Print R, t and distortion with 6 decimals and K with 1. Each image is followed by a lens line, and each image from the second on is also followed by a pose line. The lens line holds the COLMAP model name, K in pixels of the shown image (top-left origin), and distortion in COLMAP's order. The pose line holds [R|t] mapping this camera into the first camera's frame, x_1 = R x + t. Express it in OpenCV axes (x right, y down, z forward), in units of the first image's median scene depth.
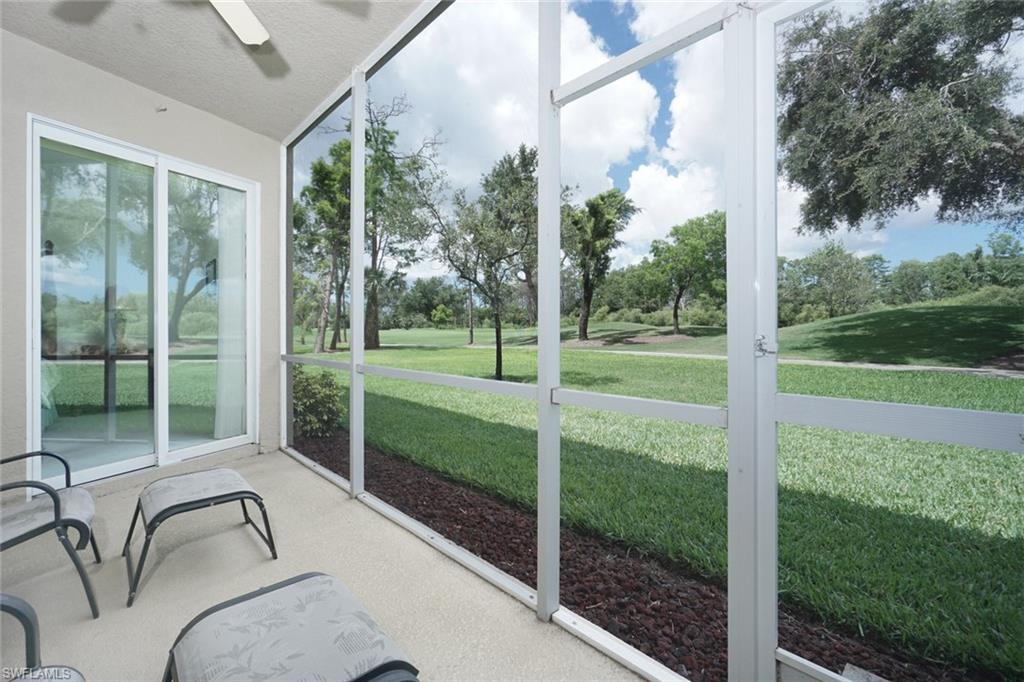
lens RADIAL K [[433.3, 0, 494.4], [0, 433.3, 329.3], [0, 0, 1]] dist [-0.002010, -0.000023]
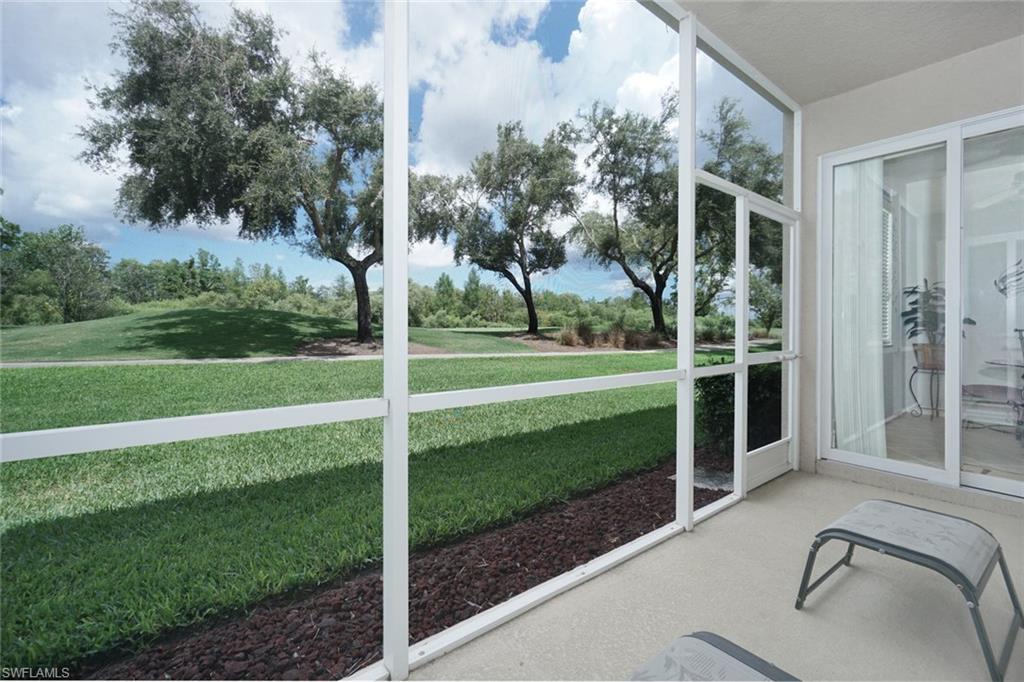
lens RADIAL K [[443.8, 0, 512.1], [0, 443.8, 332.6], [0, 0, 1]] dist [-0.002347, -0.000320]
pose [[0.087284, -0.005390, 0.996169, -0.127210], [-0.008136, 0.999948, 0.006124, 0.000693], [-0.996150, -0.008640, 0.087236, 0.132873]]
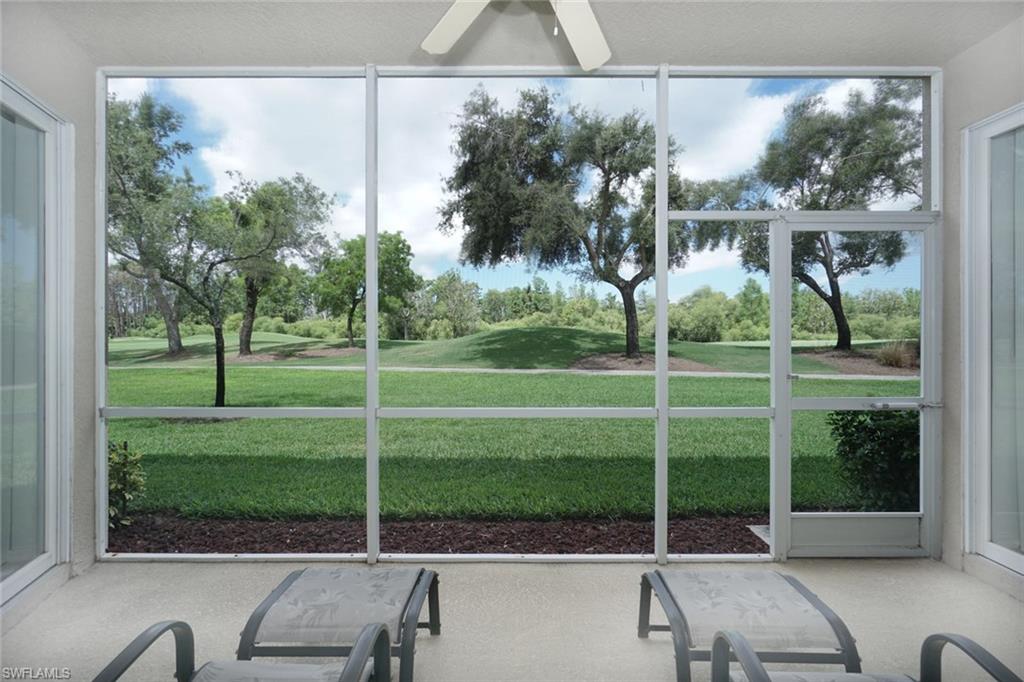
lens RADIAL K [[447.4, 0, 512.0], [0, 447.4, 341.0], [0, 0, 1]] dist [-0.001441, -0.000175]
pose [[0.687517, 0.001313, 0.726167, -0.123164], [-0.003021, 0.999995, 0.001052, -0.008540], [-0.726162, -0.002917, 0.687518, 0.028918]]
